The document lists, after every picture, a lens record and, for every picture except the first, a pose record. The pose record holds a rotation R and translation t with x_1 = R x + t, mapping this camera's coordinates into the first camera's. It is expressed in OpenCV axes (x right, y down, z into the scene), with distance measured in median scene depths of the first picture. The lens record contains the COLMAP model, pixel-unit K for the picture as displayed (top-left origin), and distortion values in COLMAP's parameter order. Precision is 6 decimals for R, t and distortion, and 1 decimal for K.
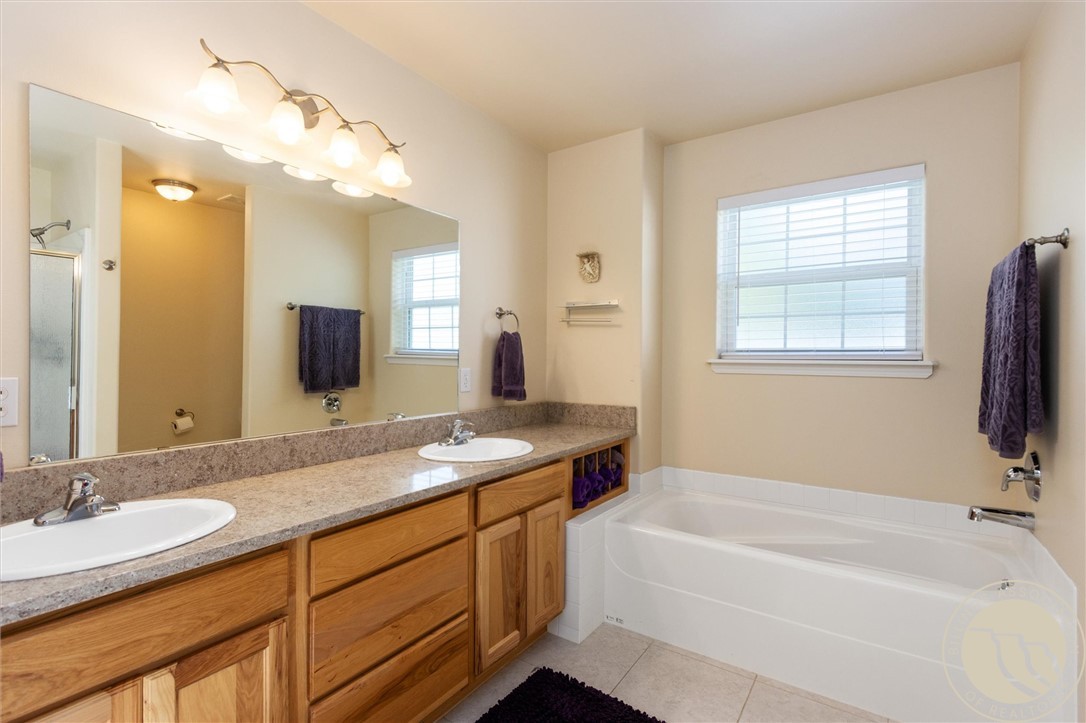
lens RADIAL K [[521.9, 0, 542.3], [0, 521.9, 361.5], [0, 0, 1]] dist [0.021808, -0.003011]
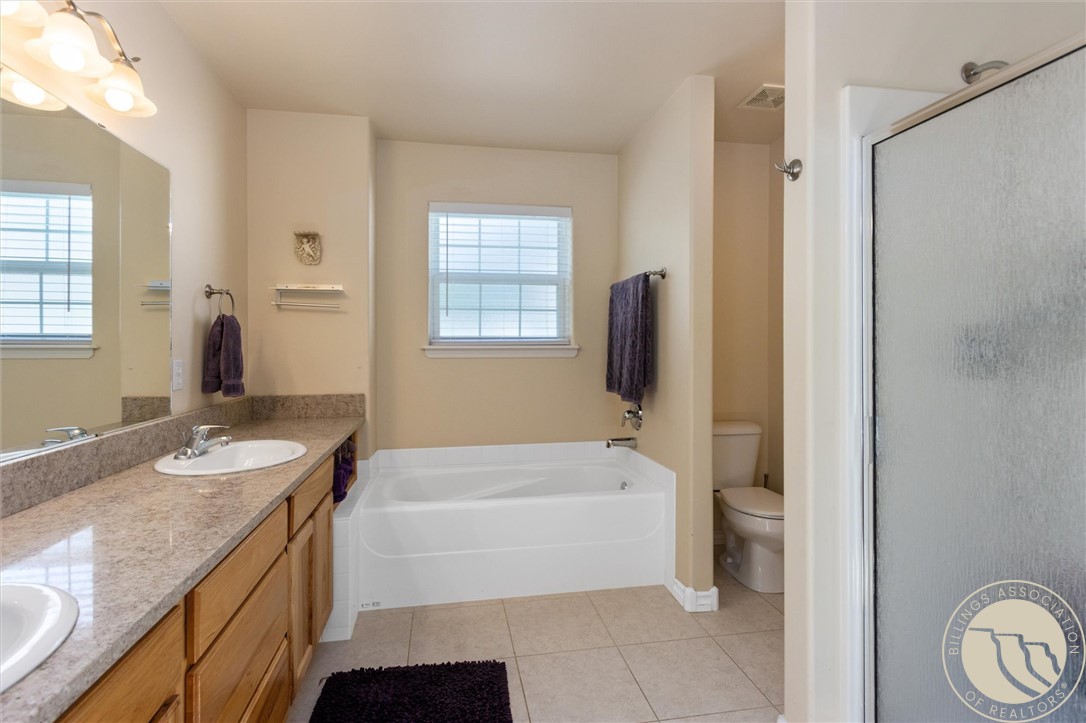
lens RADIAL K [[521.9, 0, 537.4], [0, 521.9, 351.9], [0, 0, 1]] dist [0.021808, -0.003011]
pose [[0.706542, -0.018379, 0.707433, -0.324688], [0.013036, 0.999831, 0.012956, -0.002537], [-0.707551, 0.000068, 0.706662, 0.057517]]
